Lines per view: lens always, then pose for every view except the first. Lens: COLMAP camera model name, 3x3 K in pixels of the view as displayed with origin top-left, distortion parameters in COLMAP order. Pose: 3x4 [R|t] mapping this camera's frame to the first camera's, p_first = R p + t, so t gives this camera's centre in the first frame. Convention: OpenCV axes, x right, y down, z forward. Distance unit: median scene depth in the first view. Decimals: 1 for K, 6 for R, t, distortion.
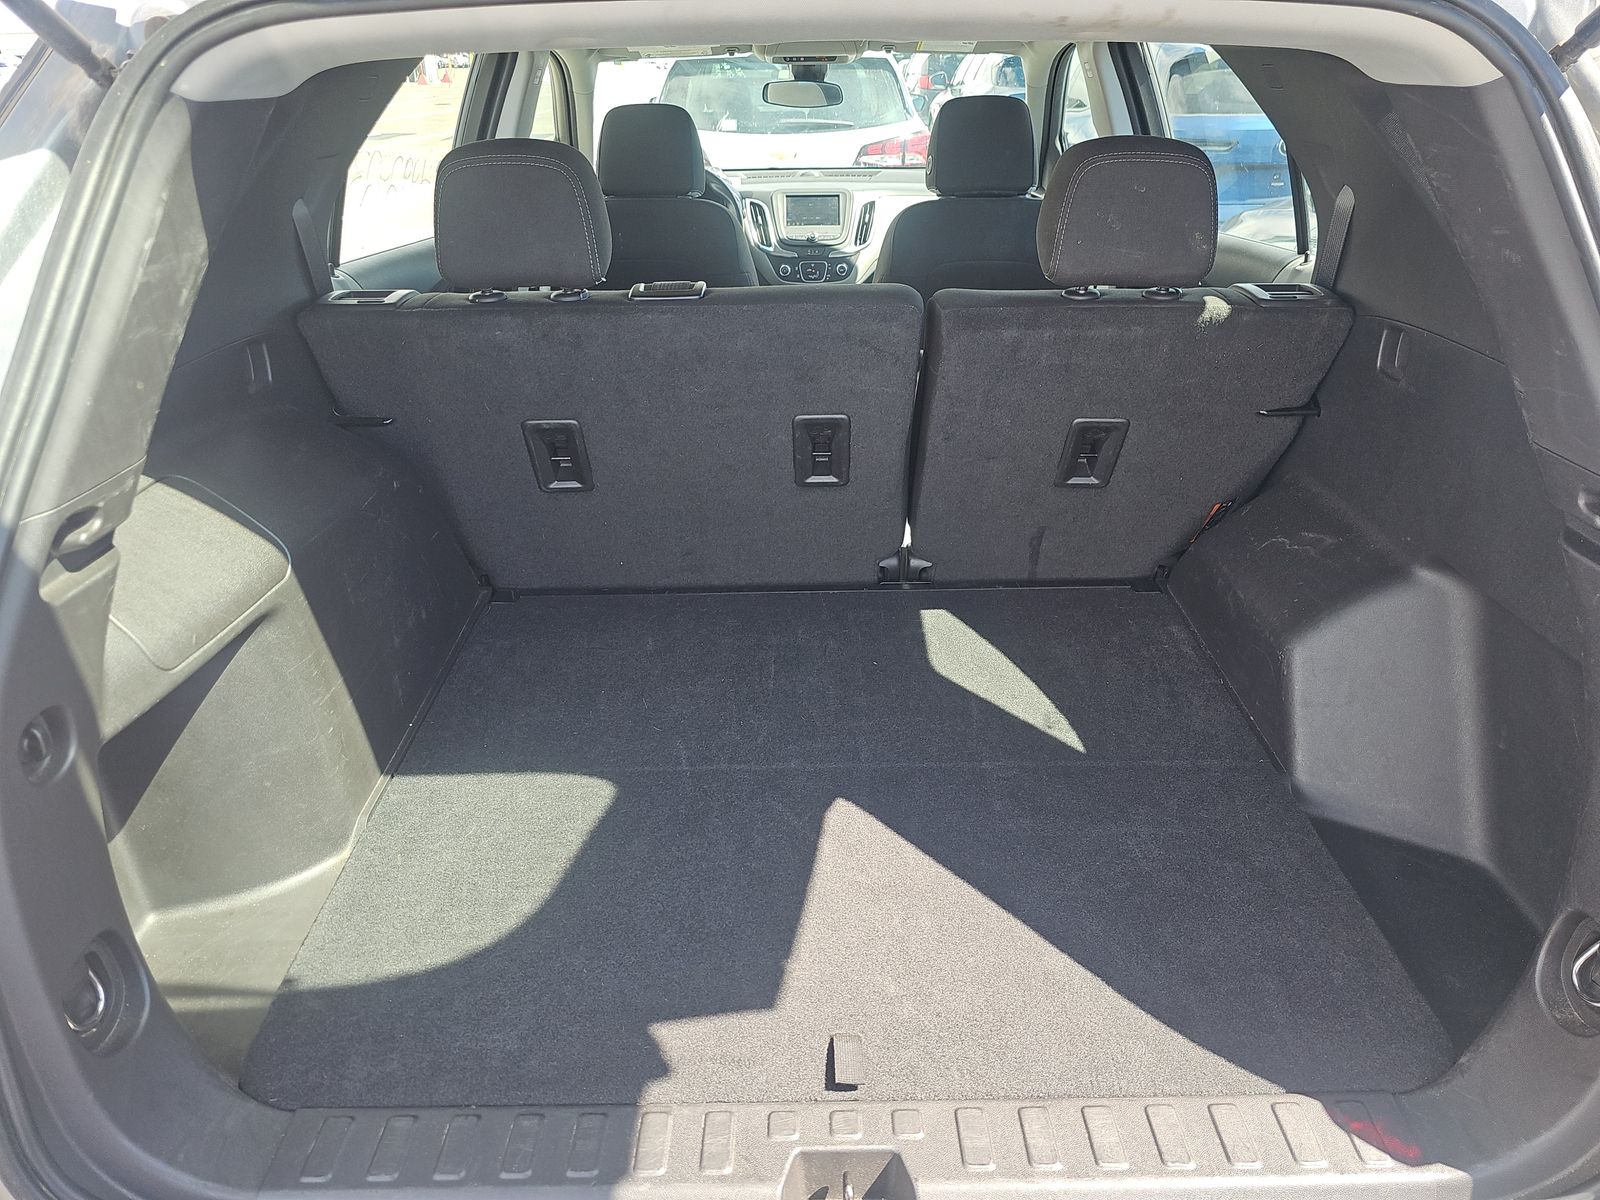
lens RADIAL K [[1066.0, 0, 800.0], [0, 1066.0, 600.0], [0, 0, 1]] dist [0.024412, -0.001857]
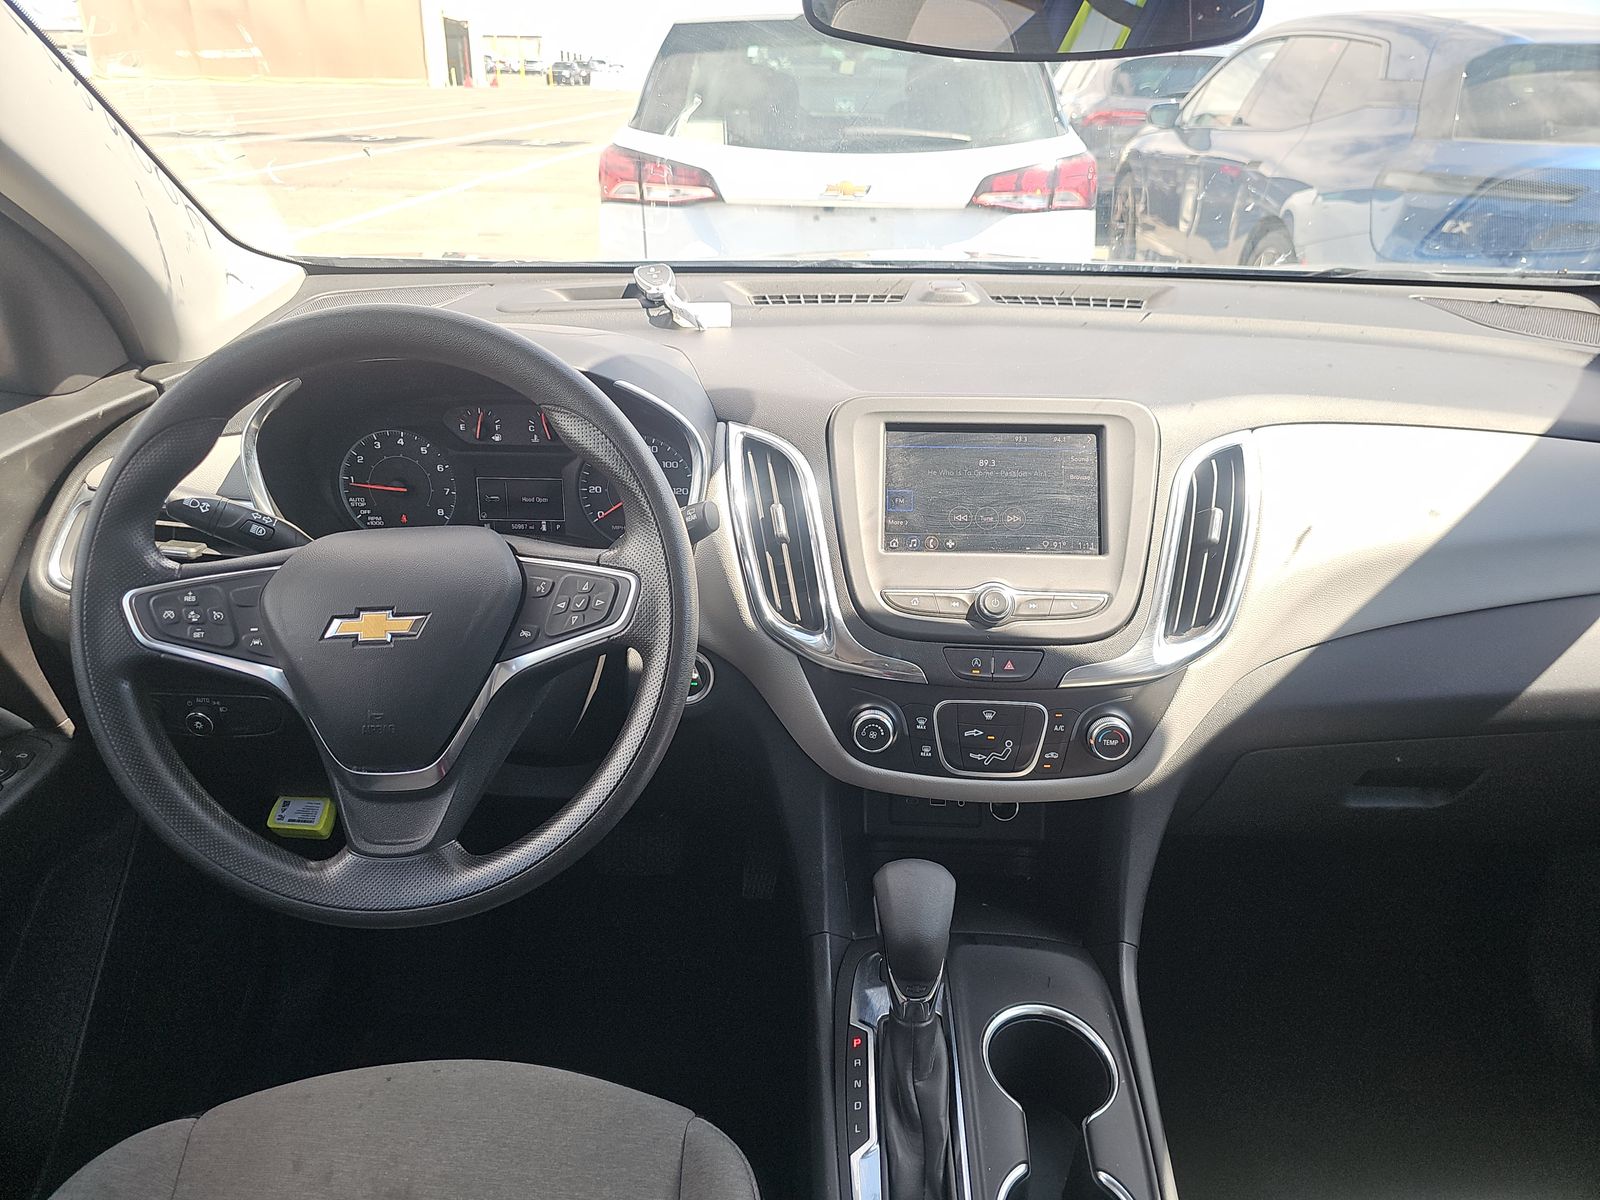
lens RADIAL K [[1041.1, 0, 800.0], [0, 1041.1, 600.0], [0, 0, 1]] dist [0.044555, 0.000135]
pose [[0.998779, 0.035001, -0.034856, -0.023536], [-0.035087, 0.999383, -0.001843, -0.336145], [0.034770, 0.003064, 0.999391, 0.756758]]
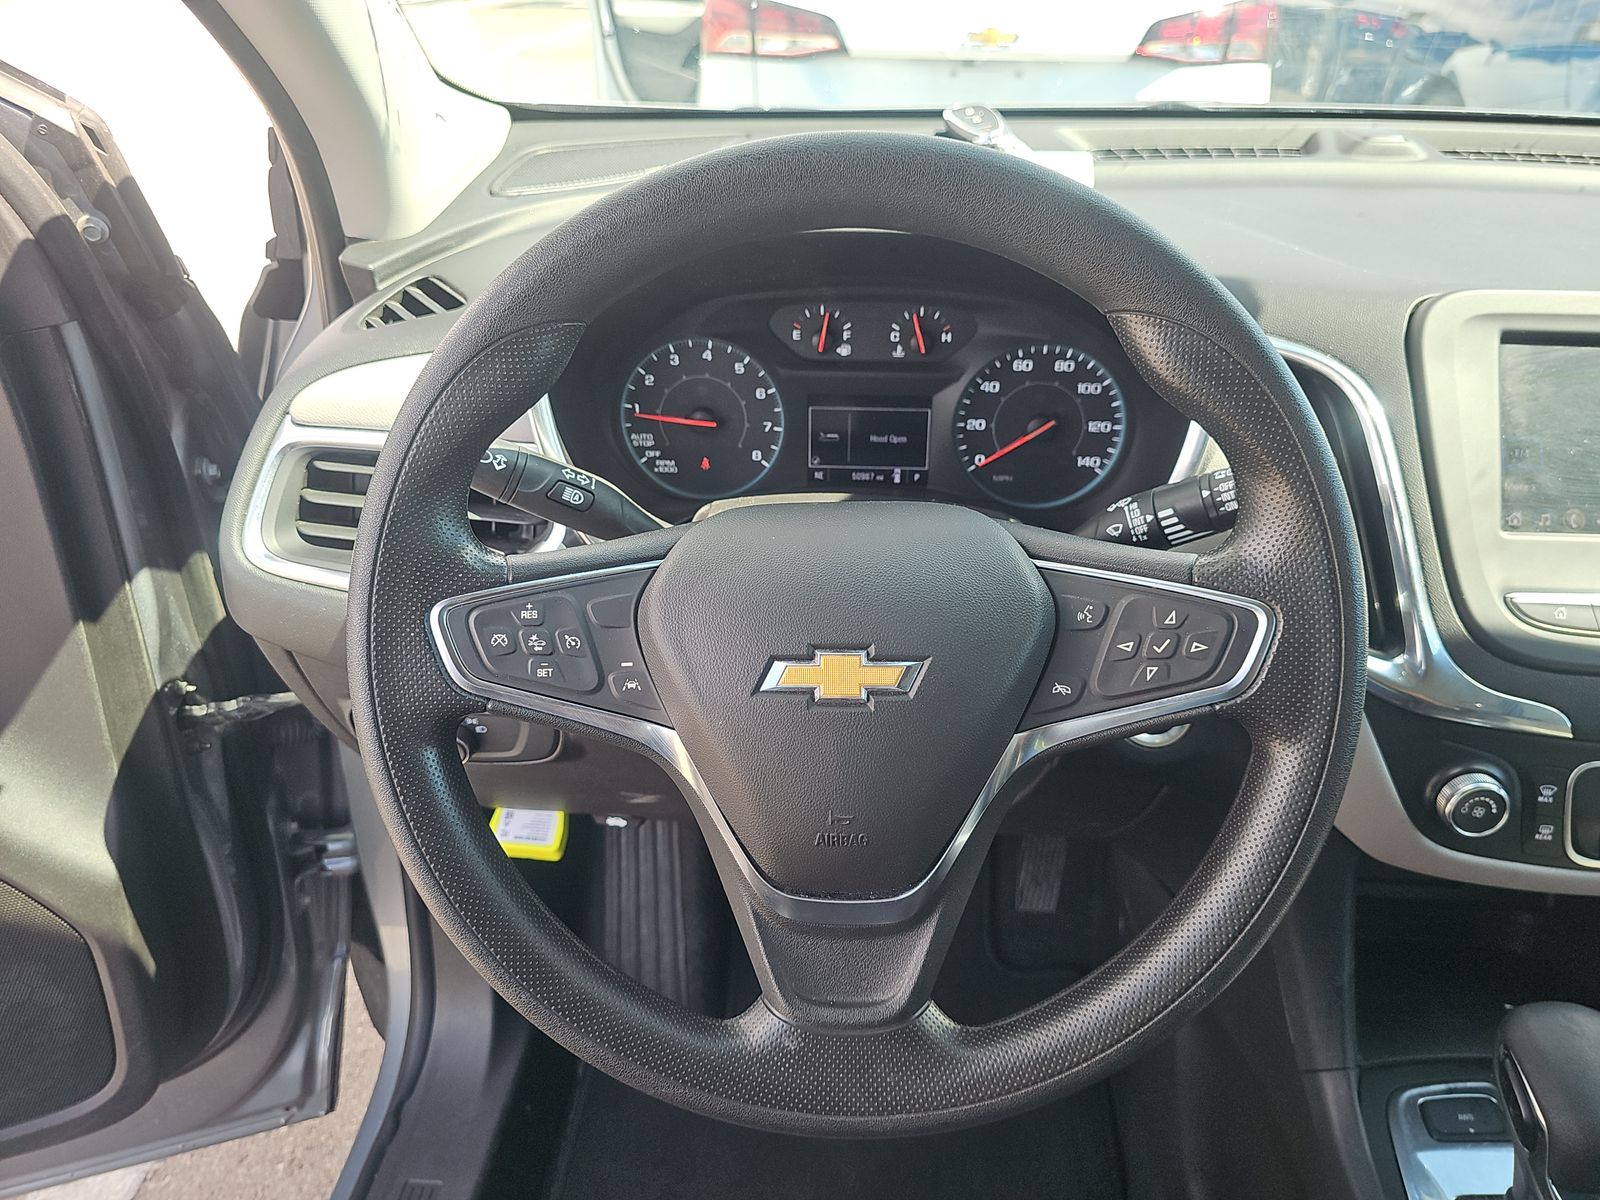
lens RADIAL K [[1066.0, 0, 800.0], [0, 1066.0, 600.0], [0, 0, 1]] dist [0.024412, -0.001857]
pose [[0.996487, 0.052234, -0.065457, -0.107184], [-0.045833, 0.994351, 0.095733, -0.349162], [0.070088, -0.092396, 0.993253, 0.828540]]
